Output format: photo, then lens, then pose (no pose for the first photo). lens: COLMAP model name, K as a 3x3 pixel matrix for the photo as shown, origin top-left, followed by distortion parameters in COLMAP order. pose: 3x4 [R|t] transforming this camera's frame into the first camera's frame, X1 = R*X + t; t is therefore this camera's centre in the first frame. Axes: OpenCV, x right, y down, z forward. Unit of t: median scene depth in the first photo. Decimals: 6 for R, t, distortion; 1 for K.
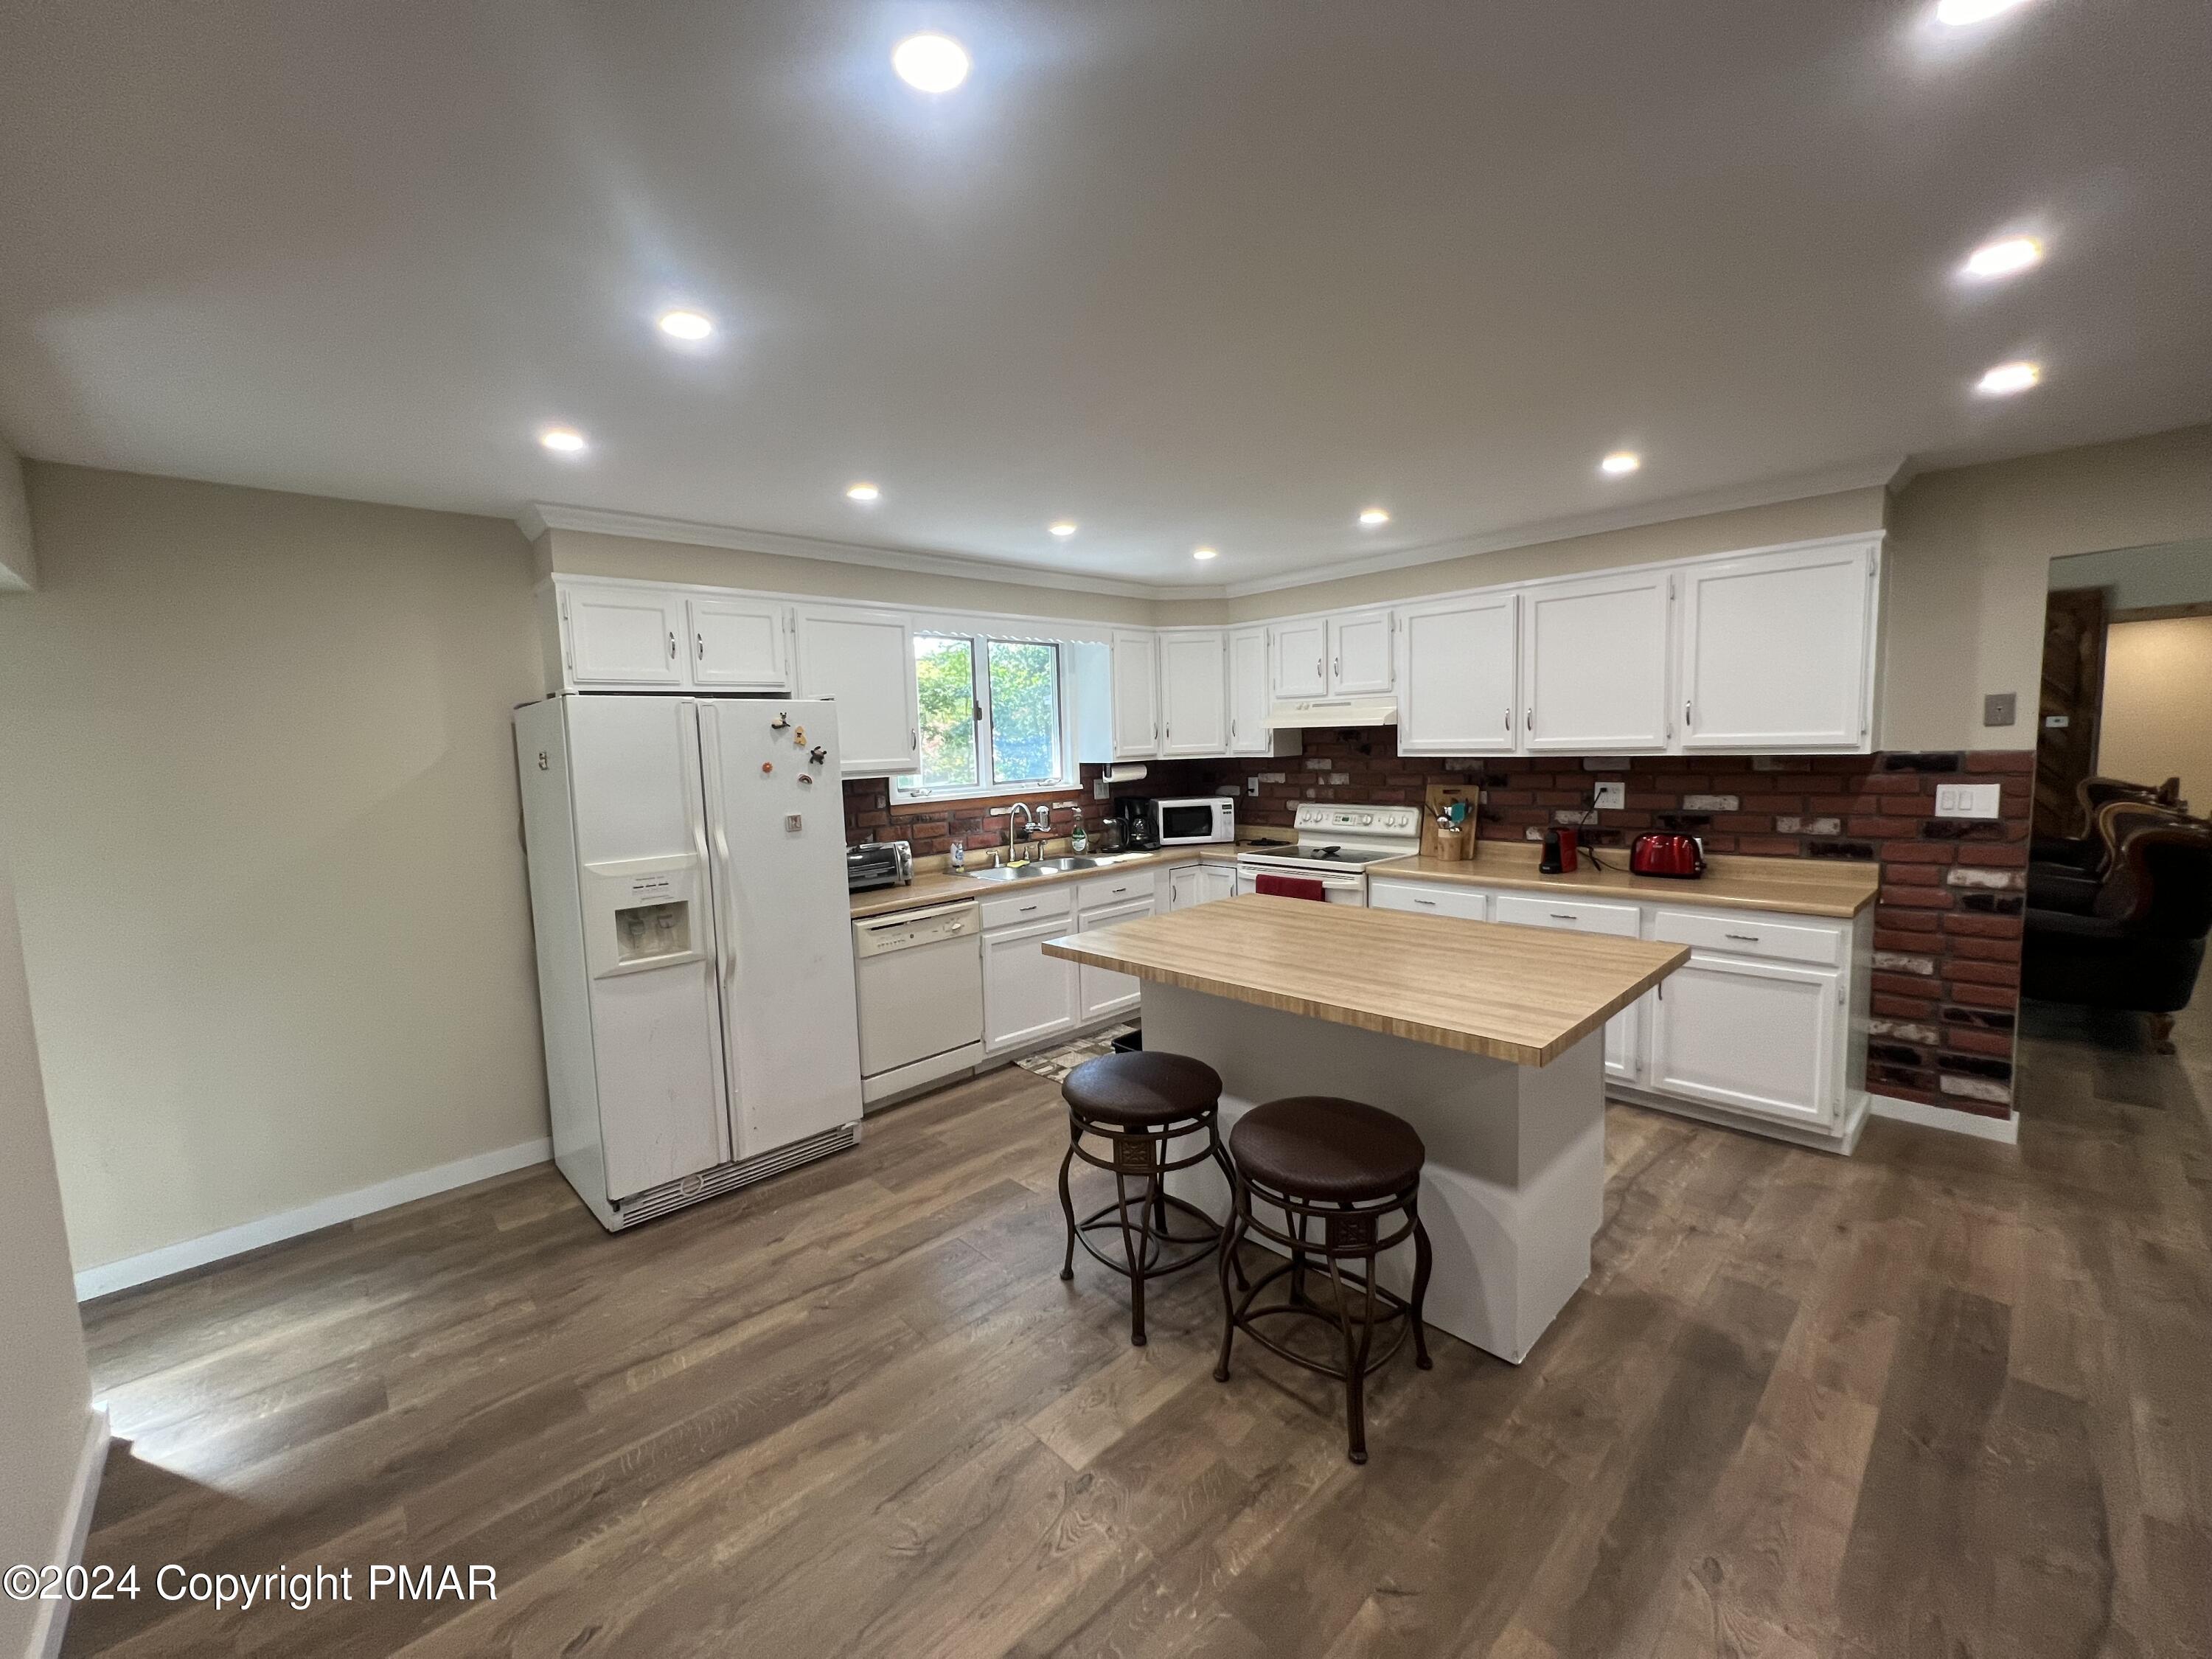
lens RADIAL K [[882.2, 0, 1106.8], [0, 882.2, 821.4], [0, 0, 1]] dist [-0.000961, 0.000814]
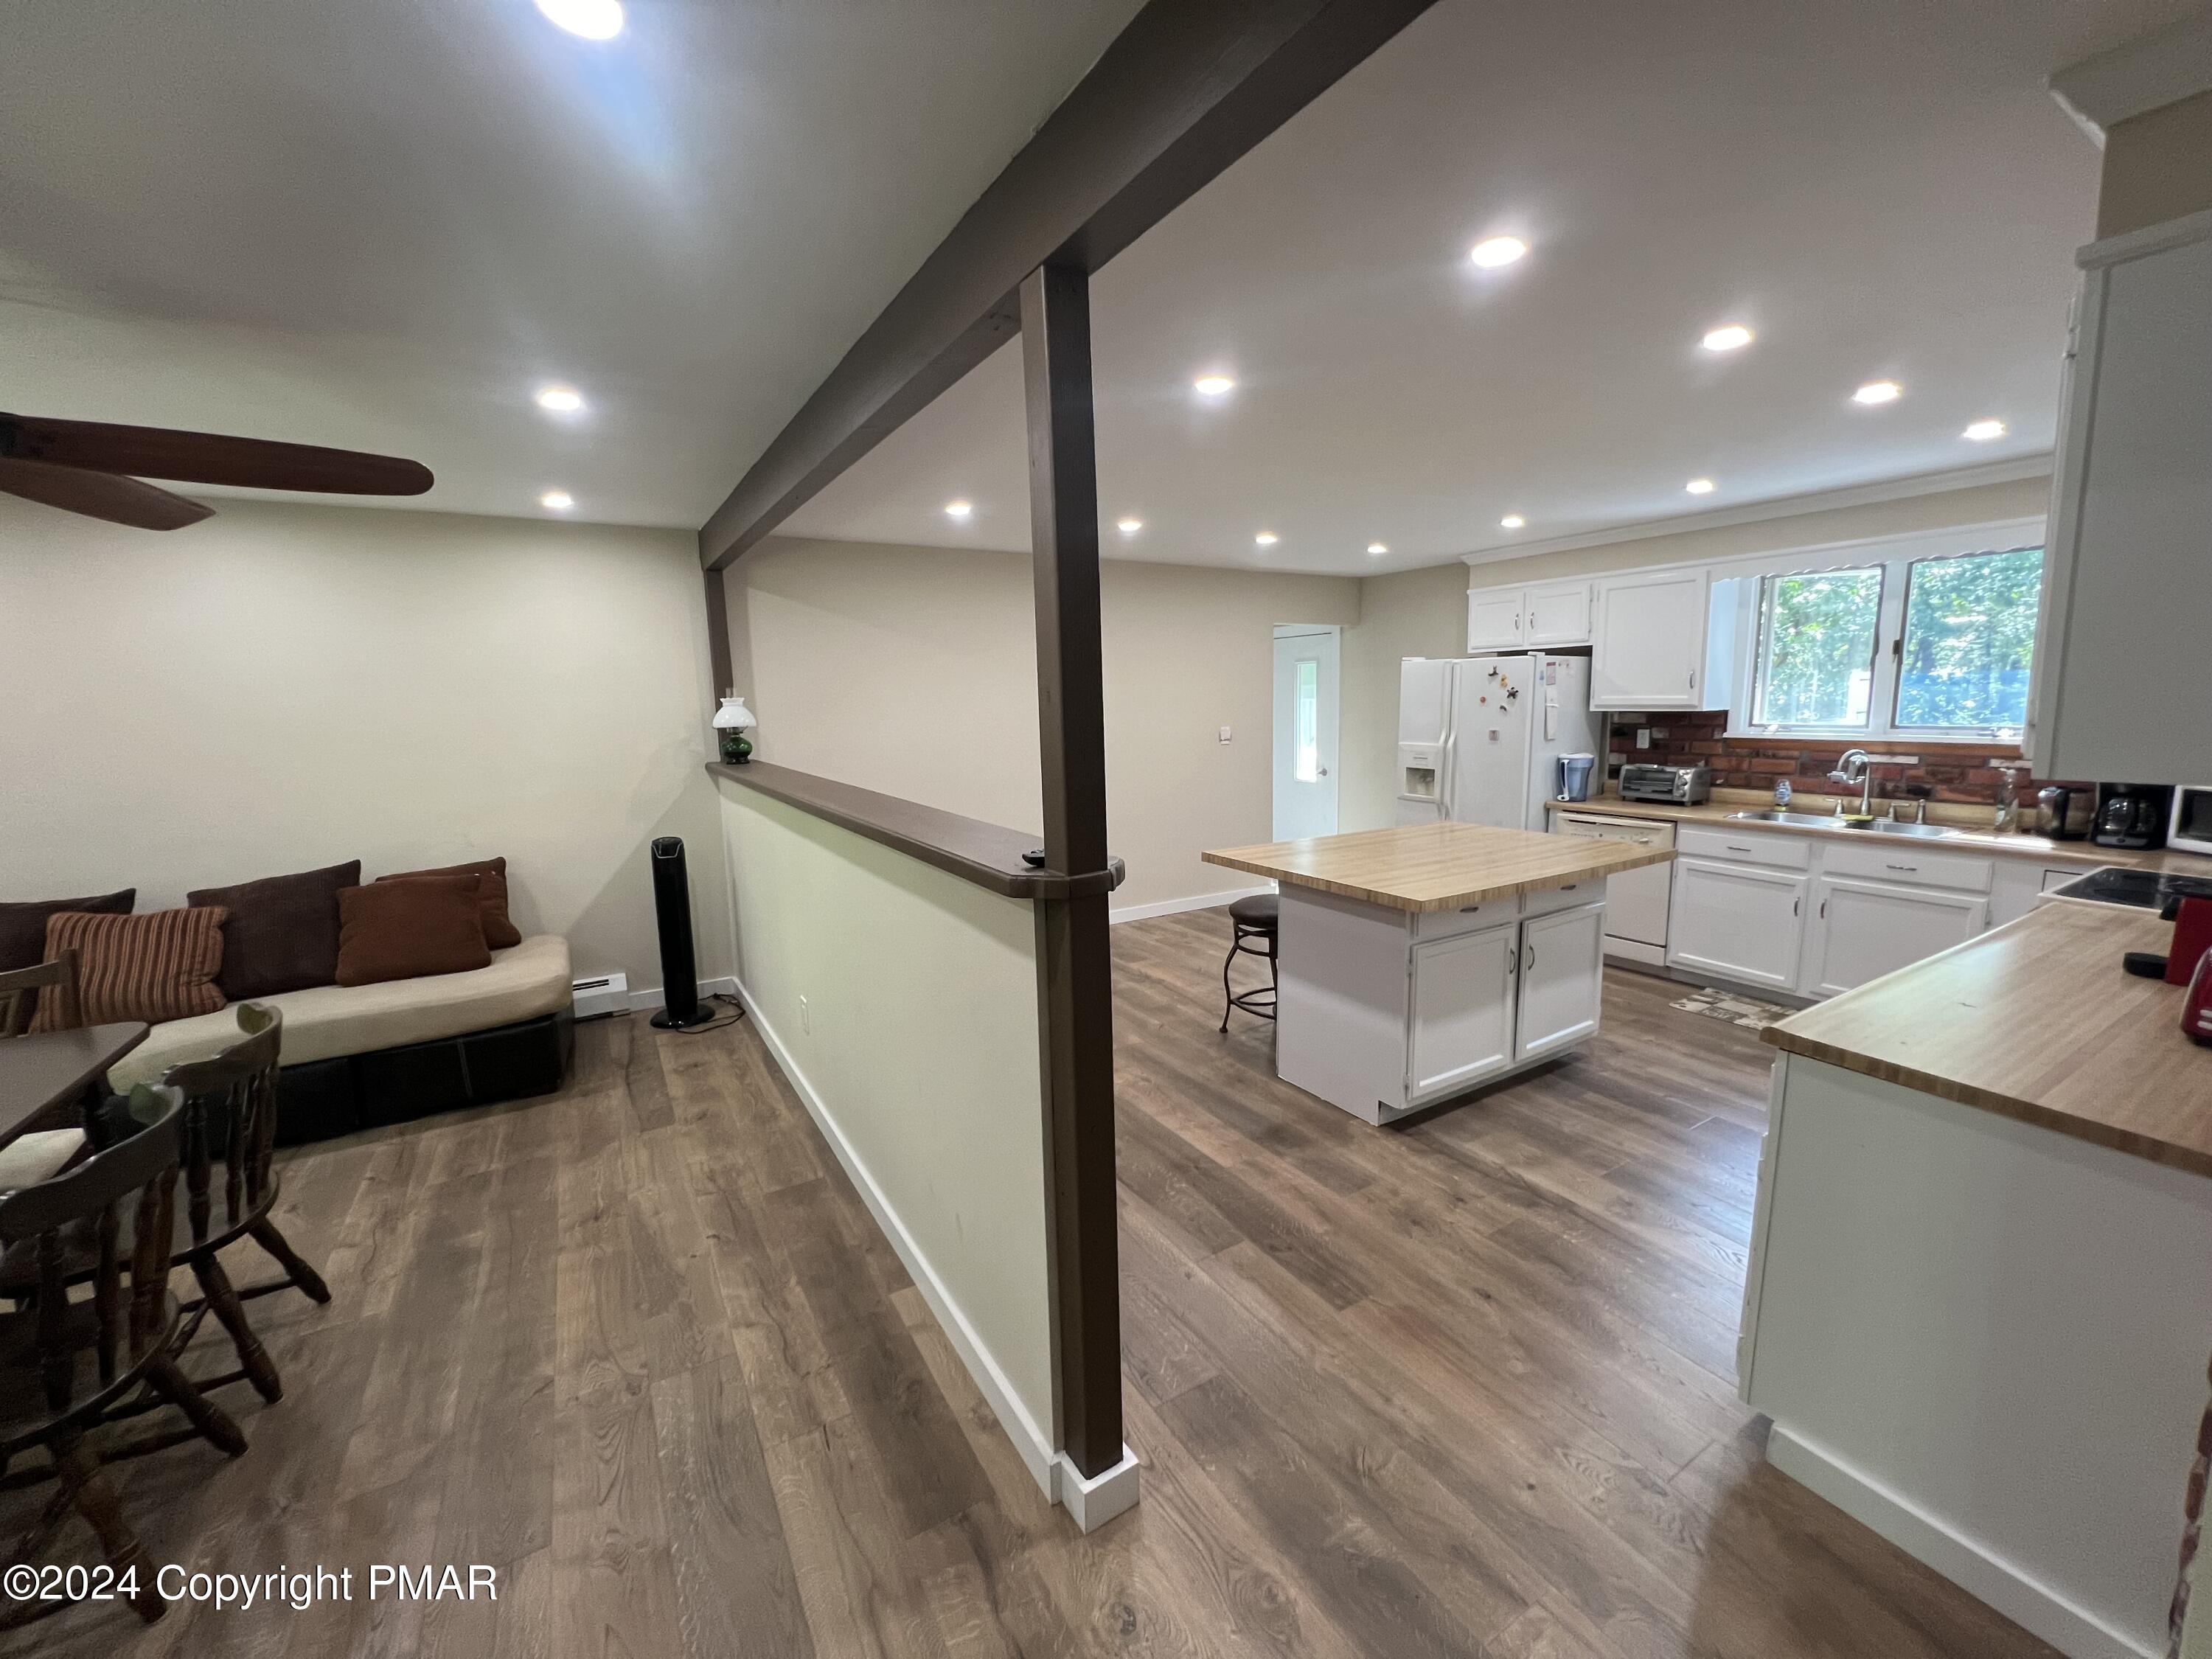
lens RADIAL K [[882.2, 0, 1094.8], [0, 882.2, 828.4], [0, 0, 1]] dist [-0.000961, 0.000814]
pose [[-0.216304, 0.182112, -0.959191, 1.488515], [-0.061507, 0.977956, 0.199545, -0.115803], [0.974387, 0.102159, -0.200334, 0.680491]]
